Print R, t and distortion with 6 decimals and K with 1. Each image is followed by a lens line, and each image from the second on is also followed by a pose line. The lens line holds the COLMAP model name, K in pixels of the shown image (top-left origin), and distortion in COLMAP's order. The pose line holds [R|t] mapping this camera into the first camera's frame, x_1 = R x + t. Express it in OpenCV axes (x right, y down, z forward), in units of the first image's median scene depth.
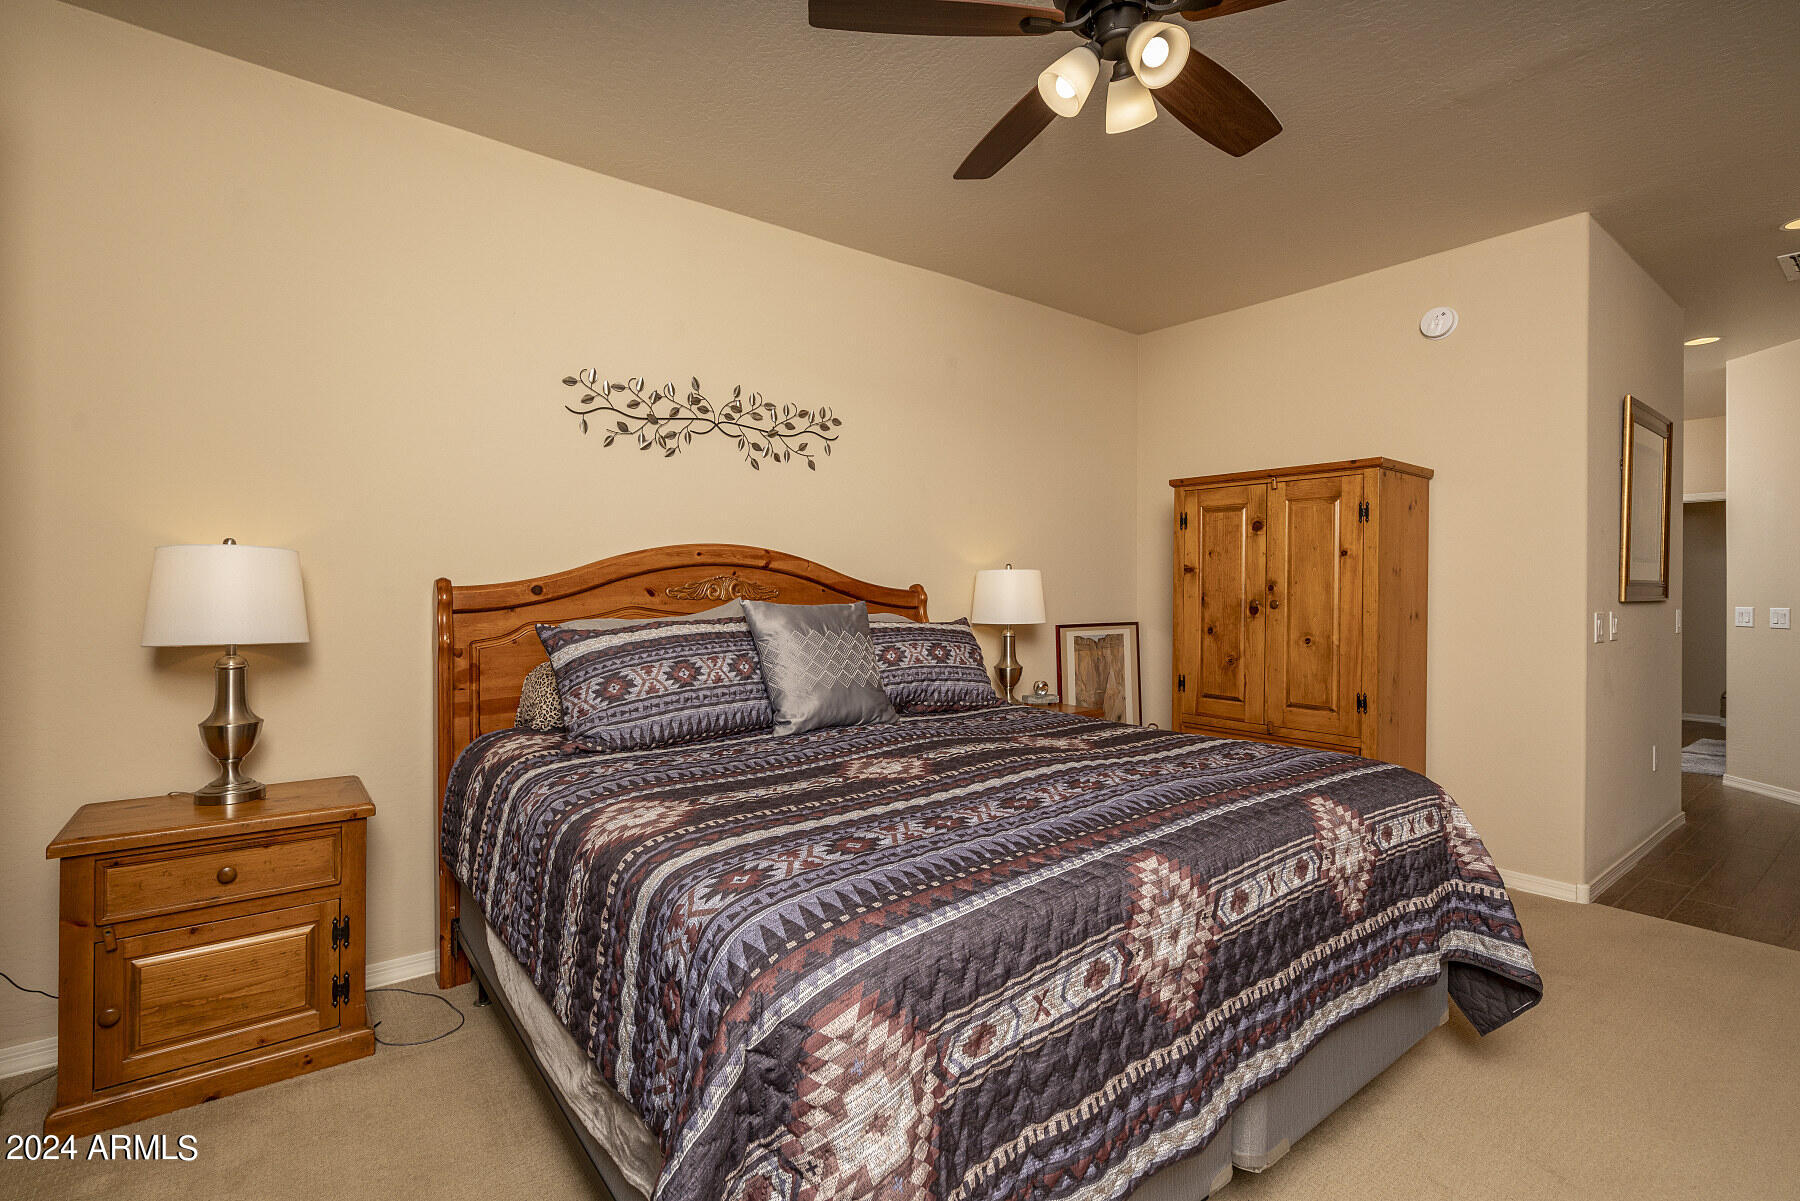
lens RADIAL K [[886.8, 0, 898.0], [0, 886.8, 603.7], [0, 0, 1]] dist [-0.008489, 0.003859]
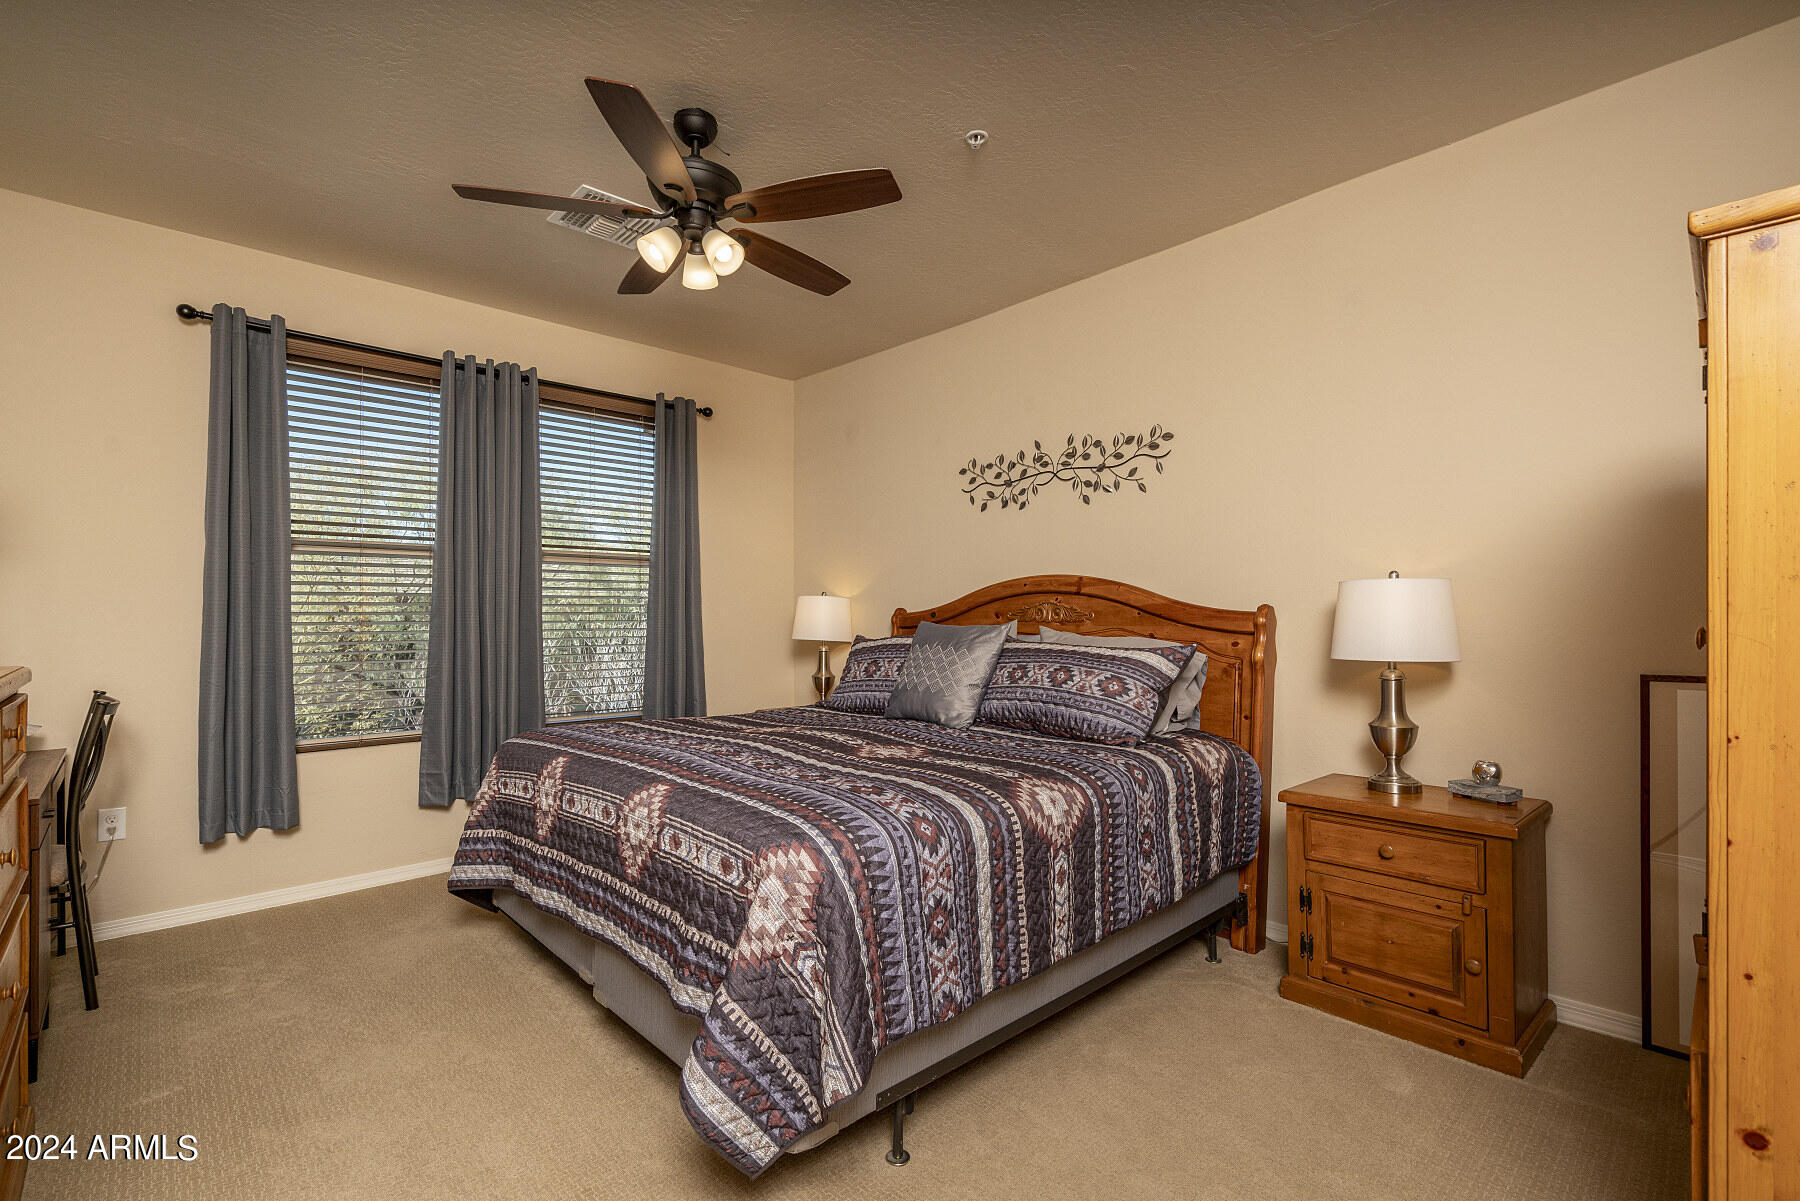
lens RADIAL K [[814.6, 0, 905.8], [0, 814.6, 600.1], [0, 0, 1]] dist [-0.011642, 0.002086]
pose [[0.077462, -0.023804, -0.996711, 0.831844], [-0.011150, 0.999632, -0.024740, -0.004637], [0.996933, 0.013030, 0.077168, 0.700708]]
